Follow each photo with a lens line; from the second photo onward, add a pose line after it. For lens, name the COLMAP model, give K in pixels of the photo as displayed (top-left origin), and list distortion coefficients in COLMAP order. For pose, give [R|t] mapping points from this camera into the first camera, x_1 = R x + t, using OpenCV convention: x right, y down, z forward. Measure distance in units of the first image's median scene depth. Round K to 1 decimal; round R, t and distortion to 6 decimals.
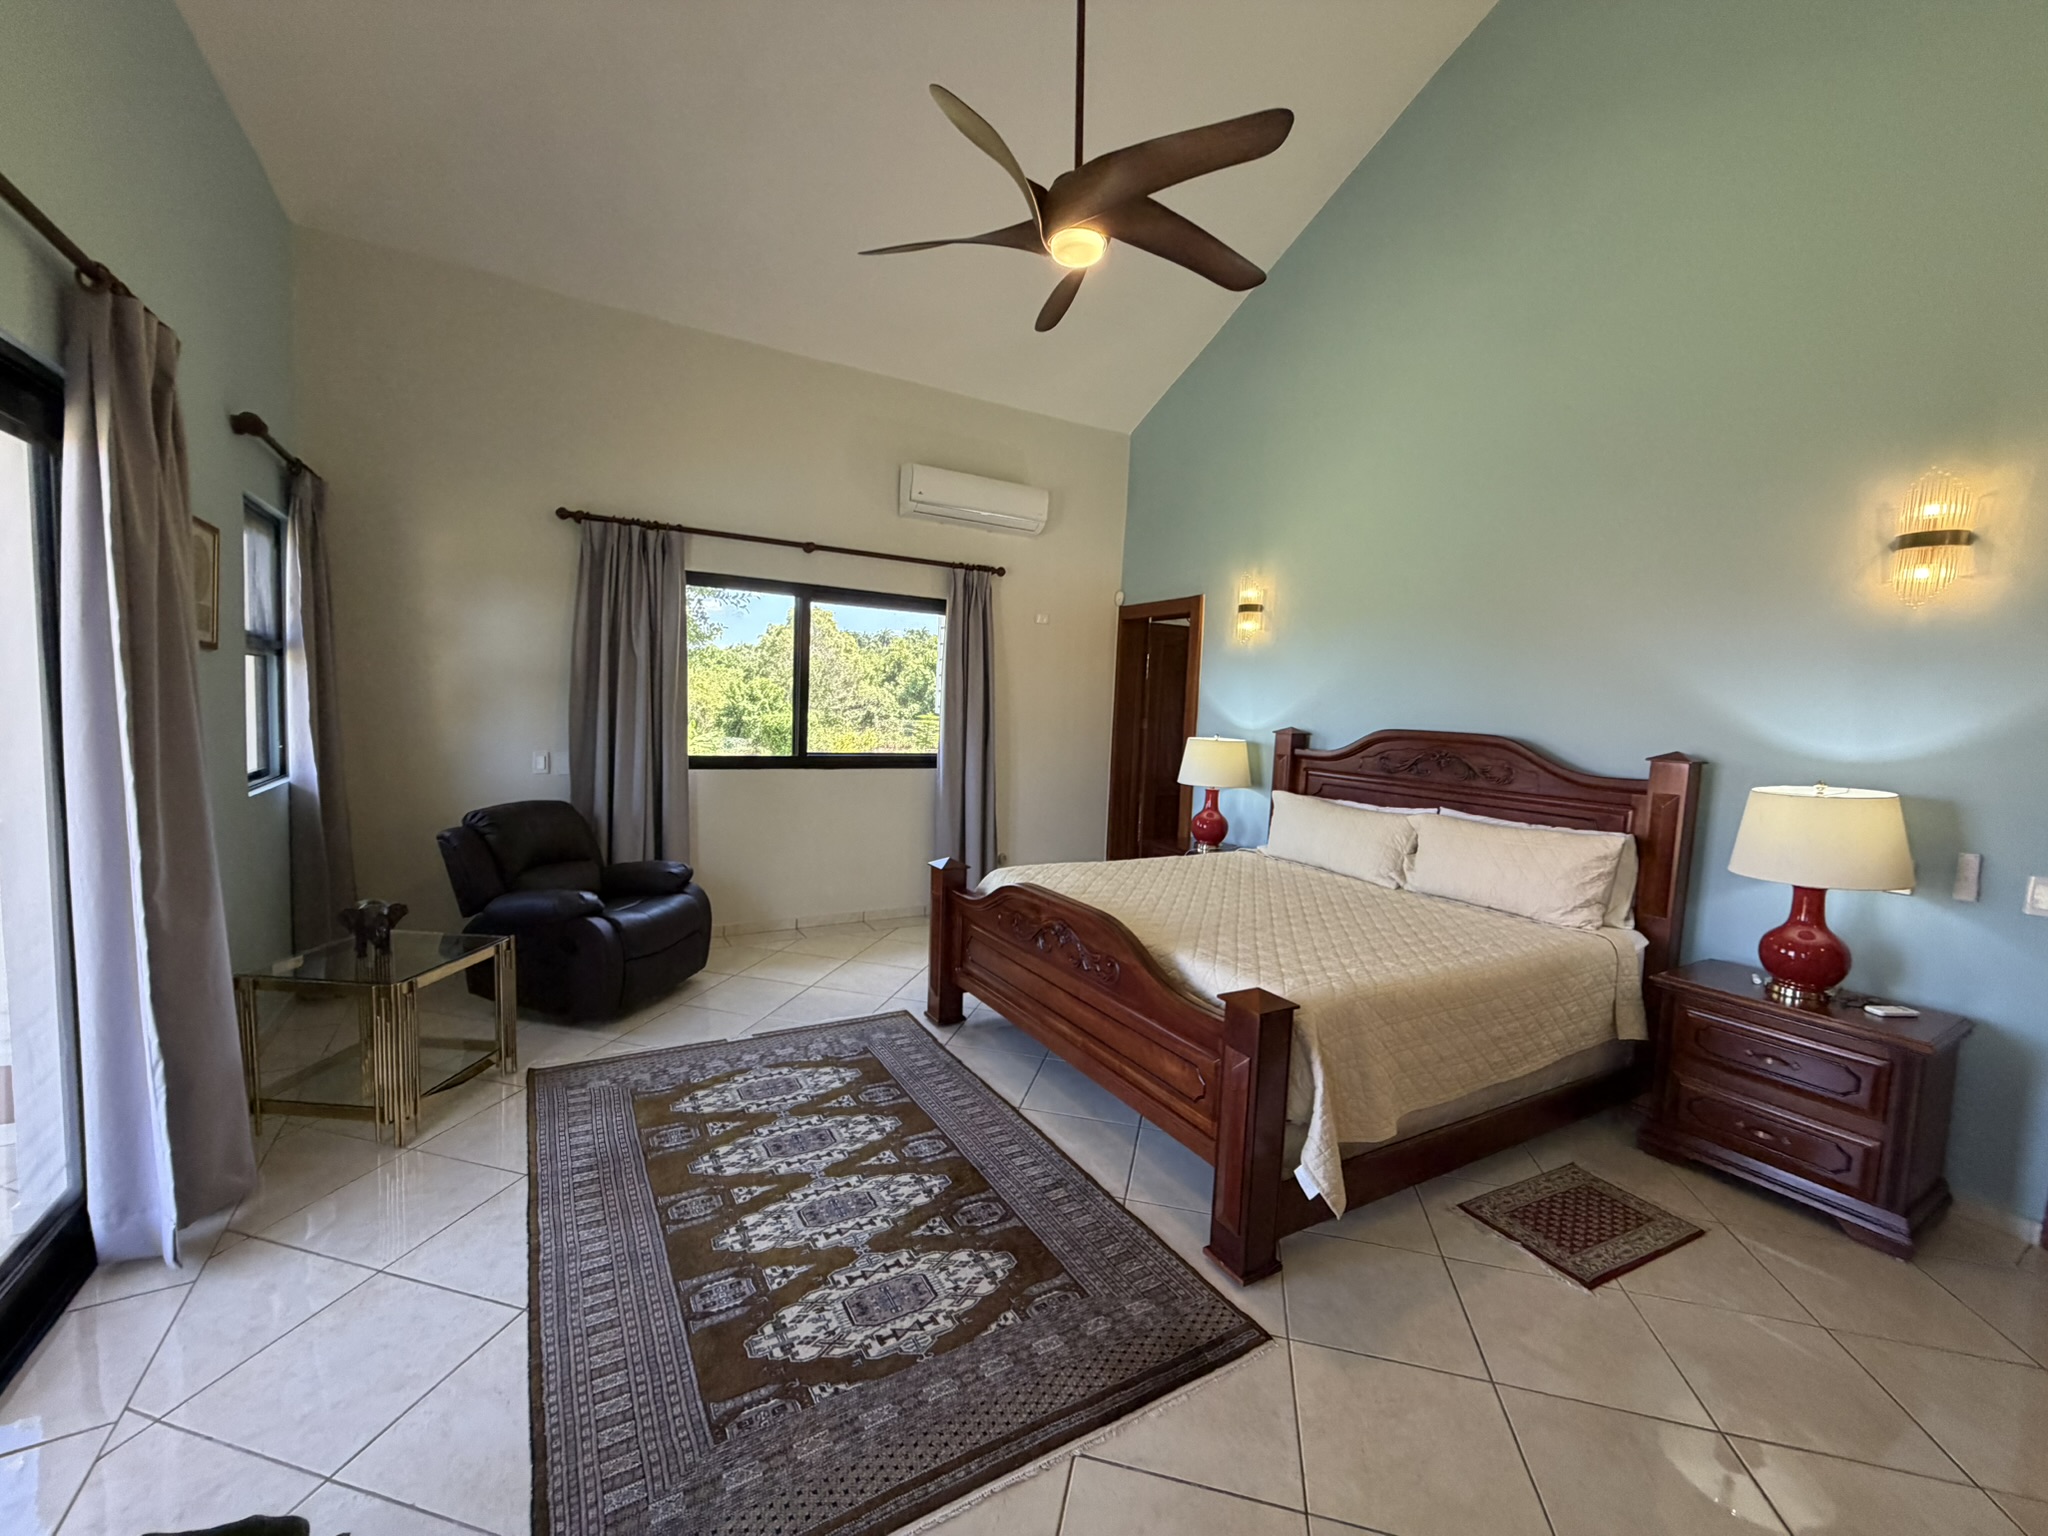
lens RADIAL K [[828.2, 0, 1024.0], [0, 828.2, 768.0], [0, 0, 1]] dist [0.000192, 0.000030]
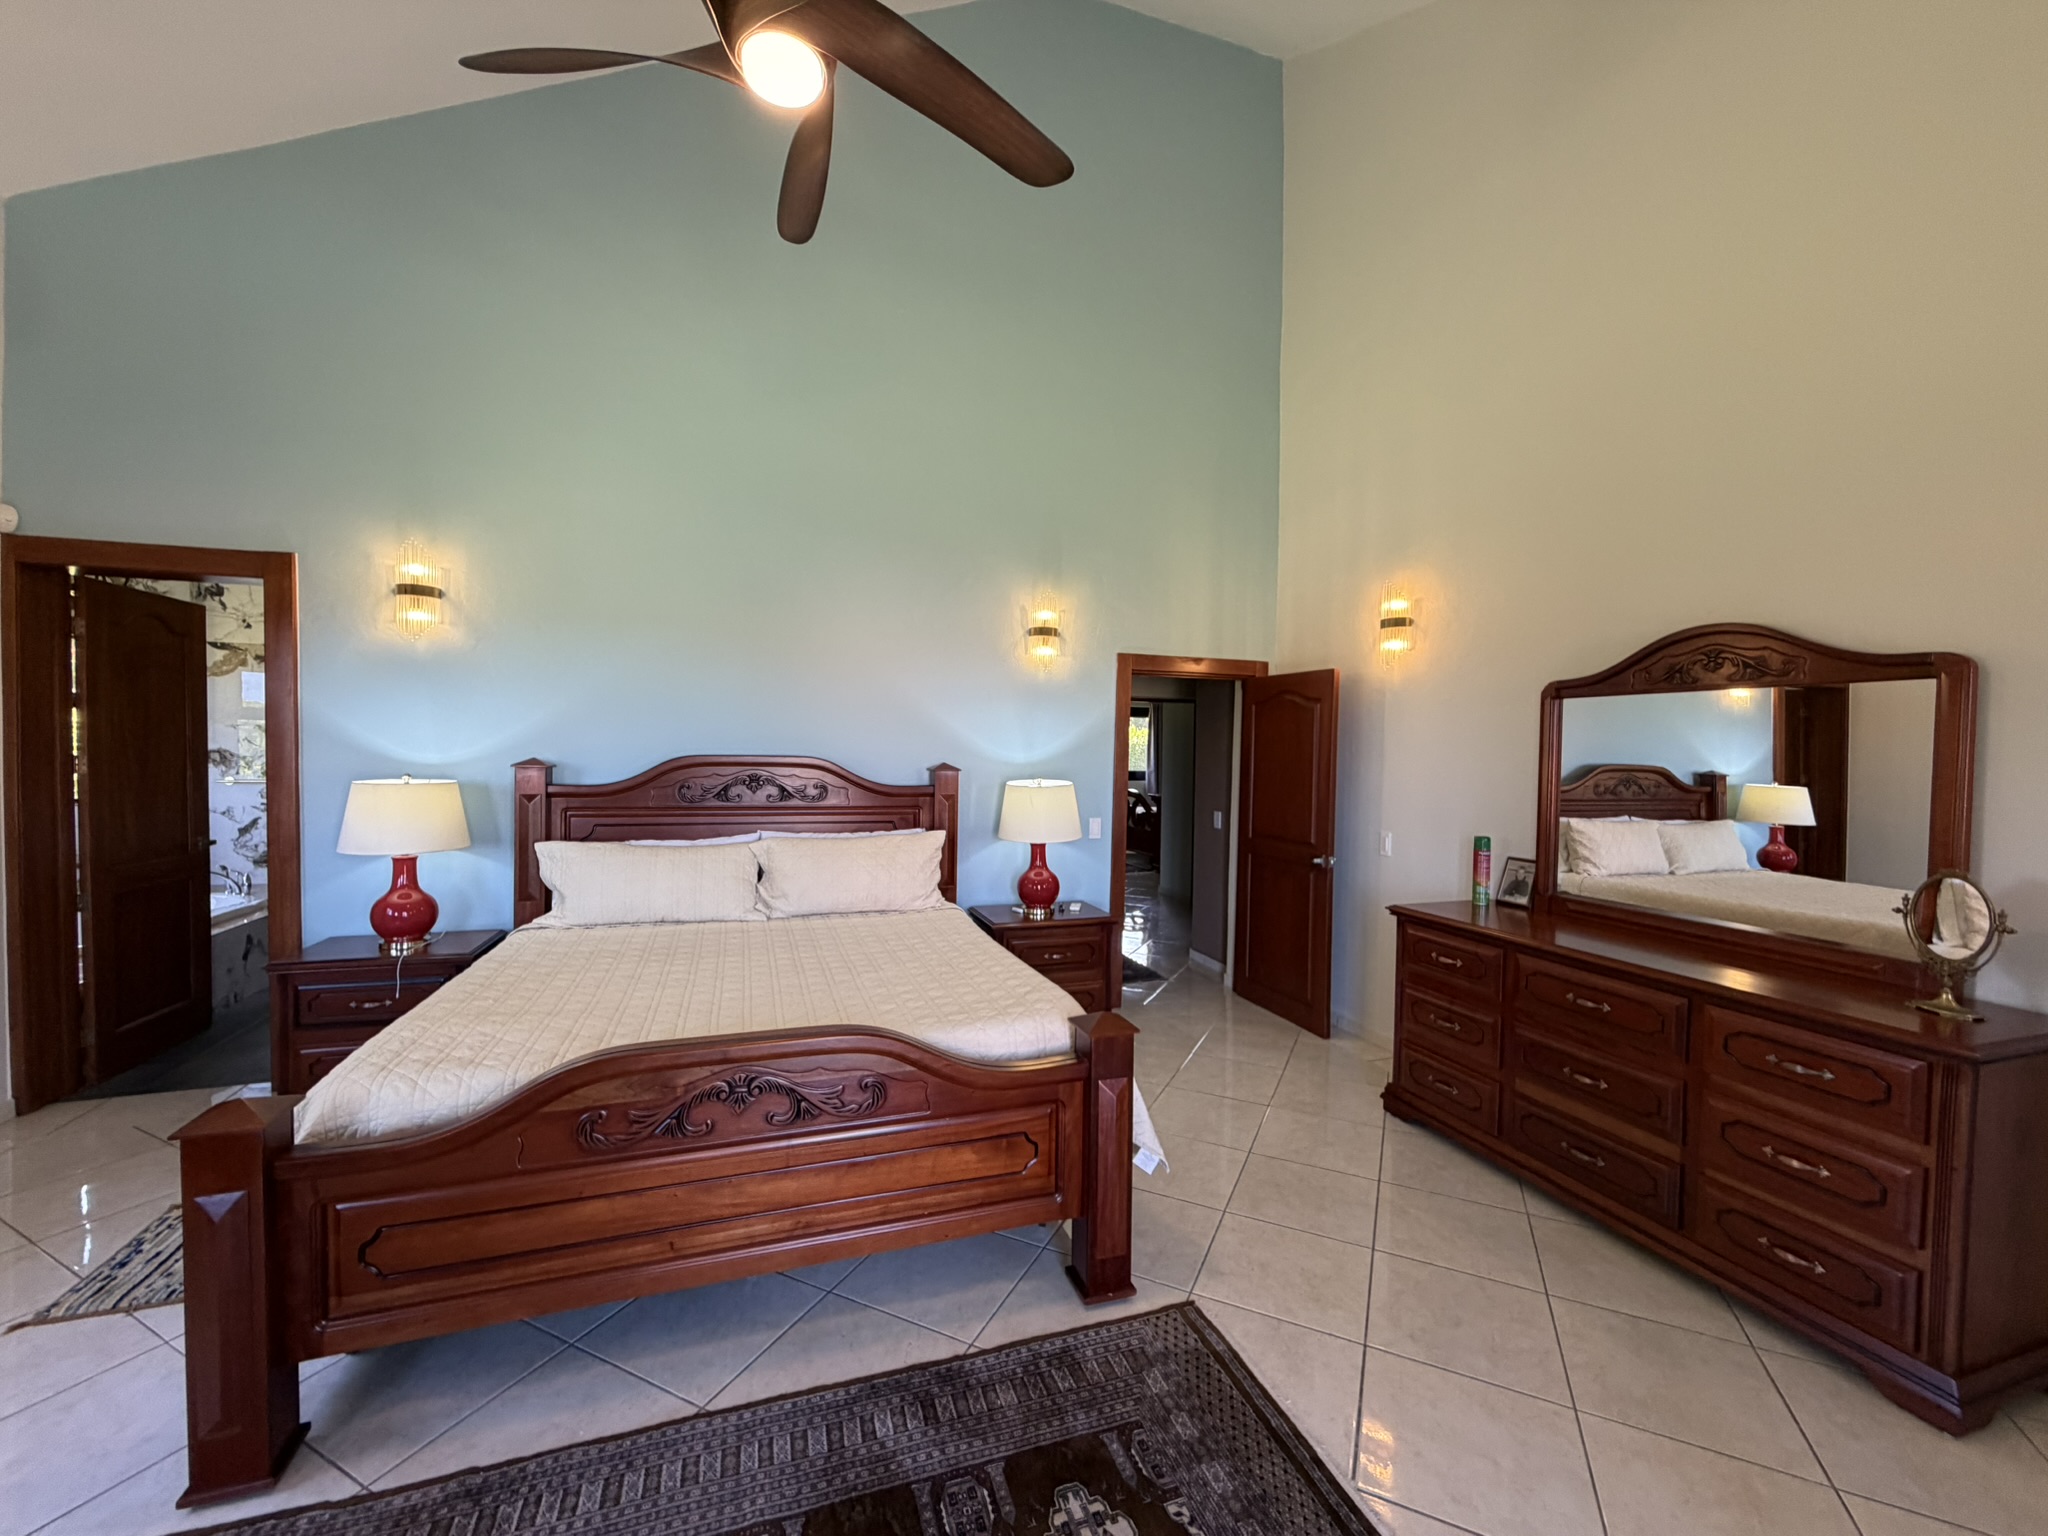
lens RADIAL K [[819.4, 0, 1024.0], [0, 819.4, 768.0], [0, 0, 1]] dist [-0.000934, -0.000435]
pose [[0.199144, -0.061775, 0.978021, -0.493941], [0.071251, 0.996282, 0.048420, -0.066520], [-0.977377, 0.060043, 0.202805, 0.593782]]
